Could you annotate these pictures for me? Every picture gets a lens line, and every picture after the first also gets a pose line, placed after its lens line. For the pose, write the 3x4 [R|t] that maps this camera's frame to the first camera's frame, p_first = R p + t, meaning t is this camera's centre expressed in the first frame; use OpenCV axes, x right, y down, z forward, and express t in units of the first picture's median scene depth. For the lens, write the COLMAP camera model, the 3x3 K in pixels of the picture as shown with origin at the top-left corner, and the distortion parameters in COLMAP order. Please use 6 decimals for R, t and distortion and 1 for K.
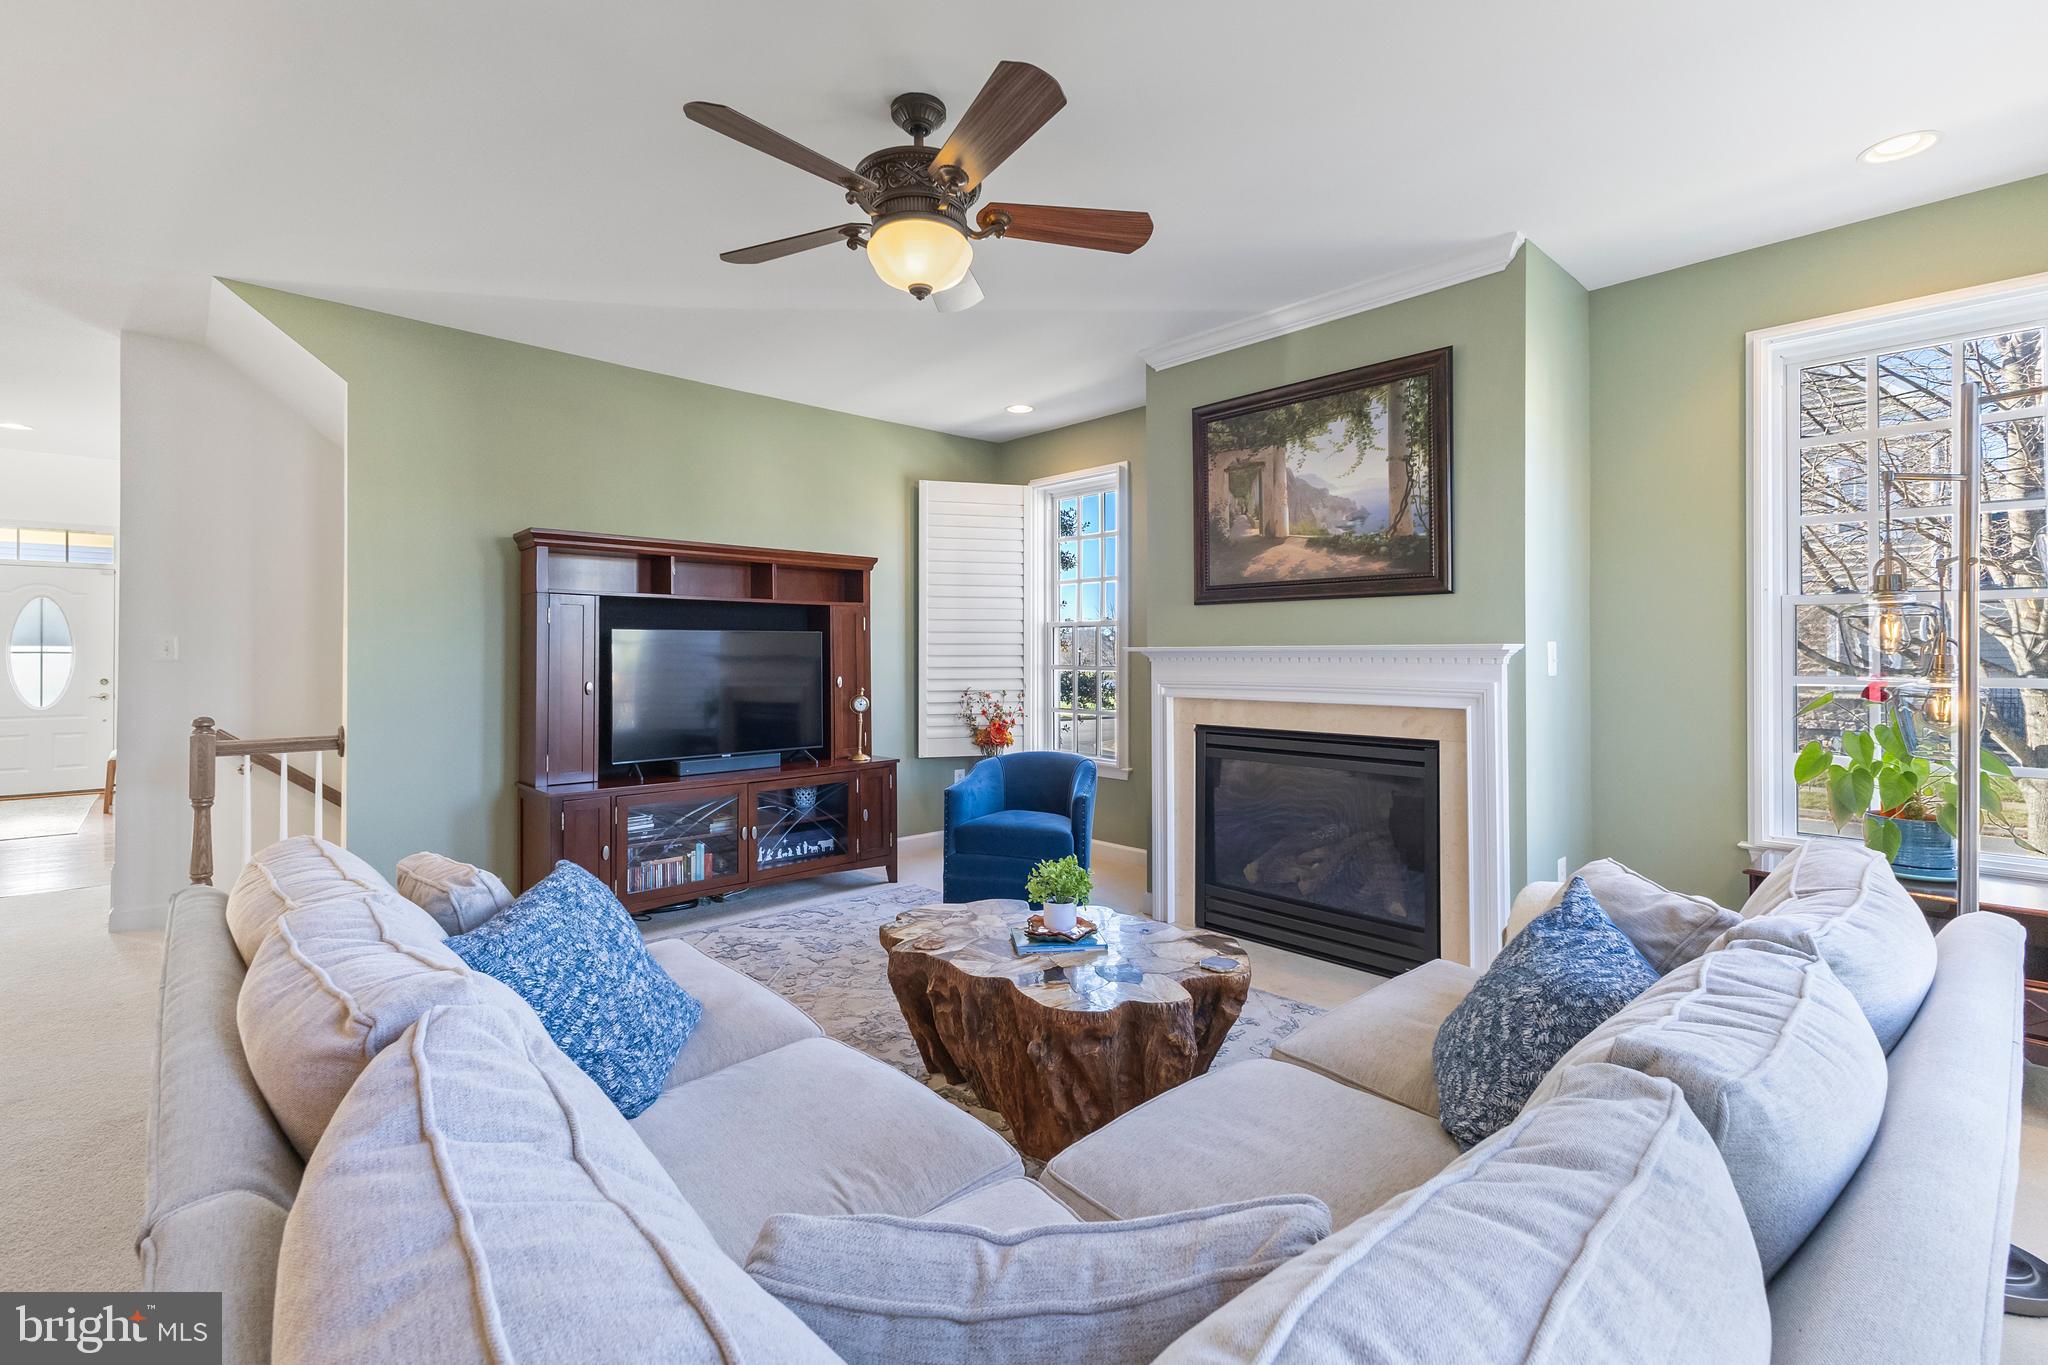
lens RADIAL K [[905.9, 0, 1025.3], [0, 905.9, 653.8], [0, 0, 1]] dist [0.022686, -0.001471]
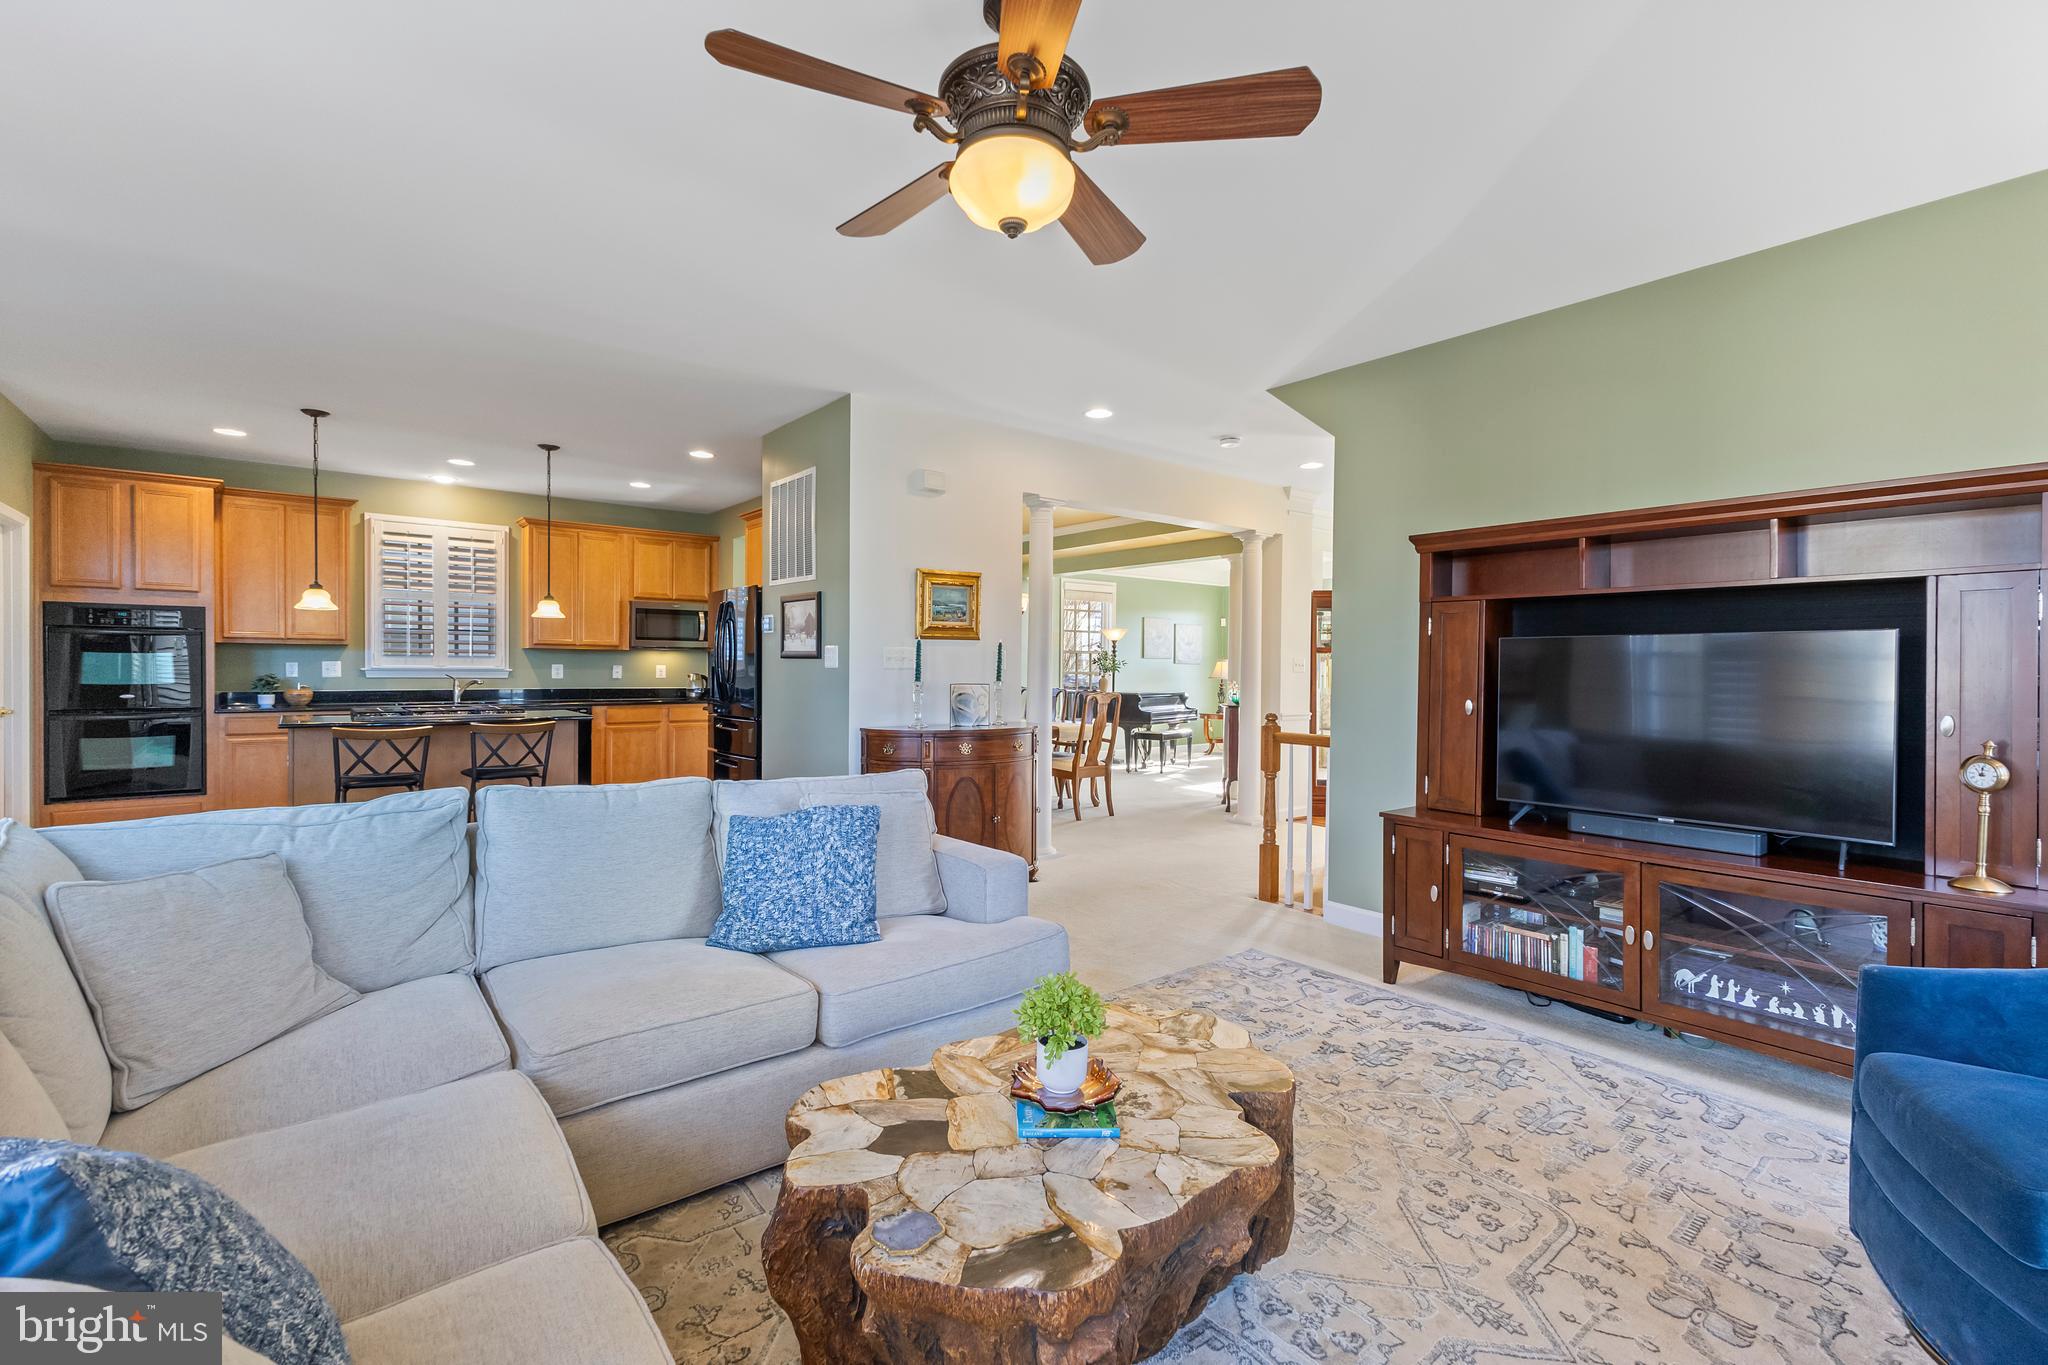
lens RADIAL K [[905.9, 0, 1018.1], [0, 905.9, 678.9], [0, 0, 1]] dist [0.022686, -0.001471]
pose [[-0.086158, 0.009852, -0.996233, 0.467820], [-0.008087, 0.999911, 0.010587, 0.004437], [0.996249, 0.008969, -0.086070, 0.696468]]
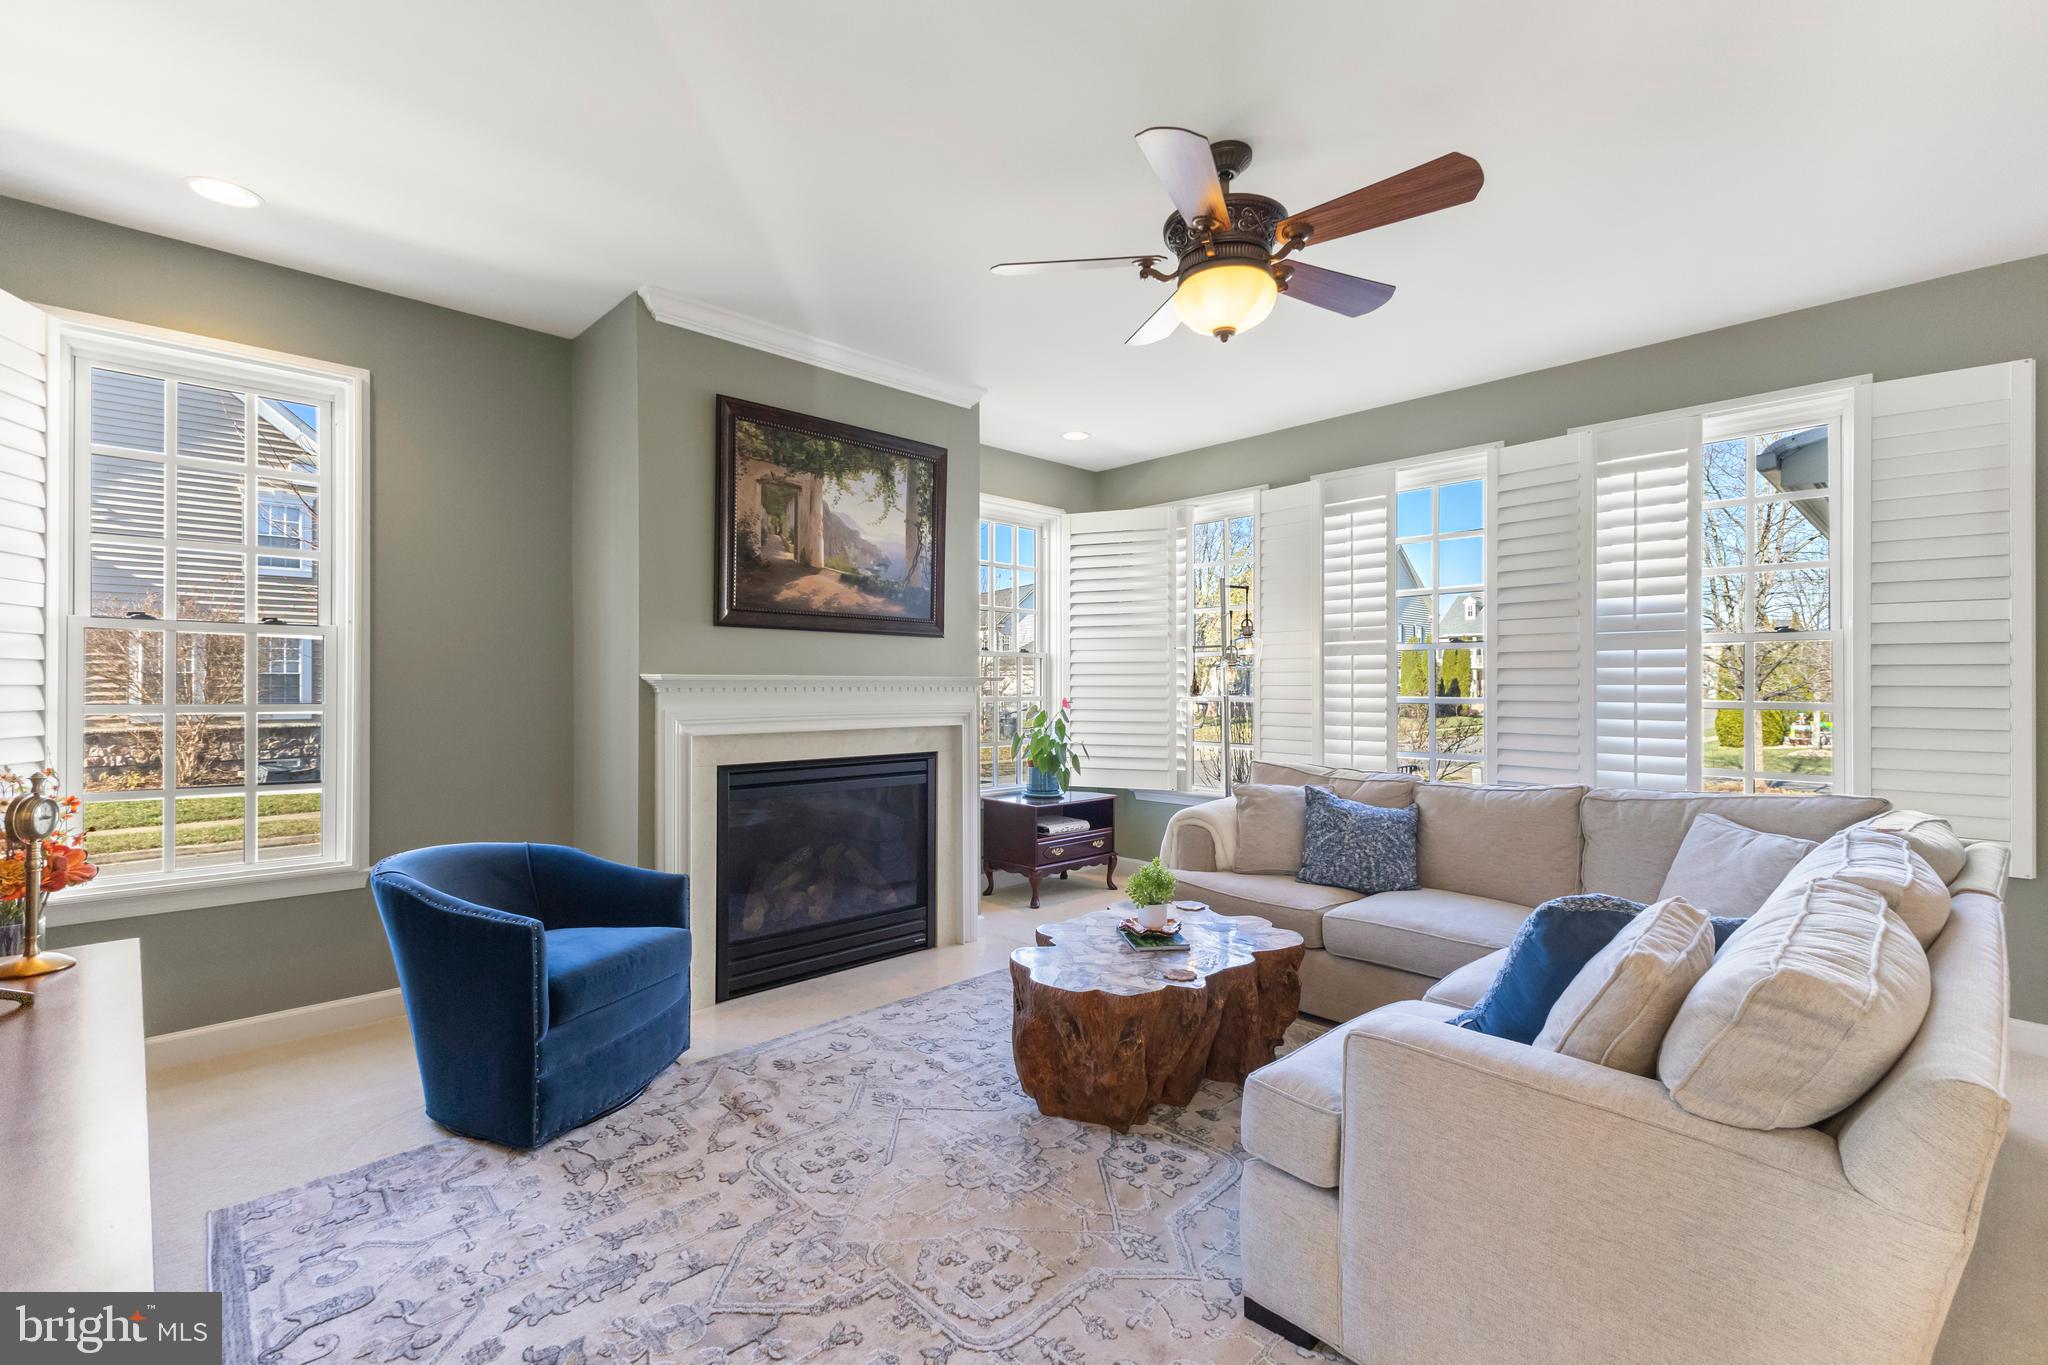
lens RADIAL K [[905.9, 0, 1029.5], [0, 905.9, 685.9], [0, 0, 1]] dist [0.022686, -0.001471]
pose [[-0.017208, -0.000353, 0.999852, -0.741000], [-0.000991, 0.999999, 0.000336, 0.002021], [-0.999851, -0.000985, -0.017208, 0.799012]]
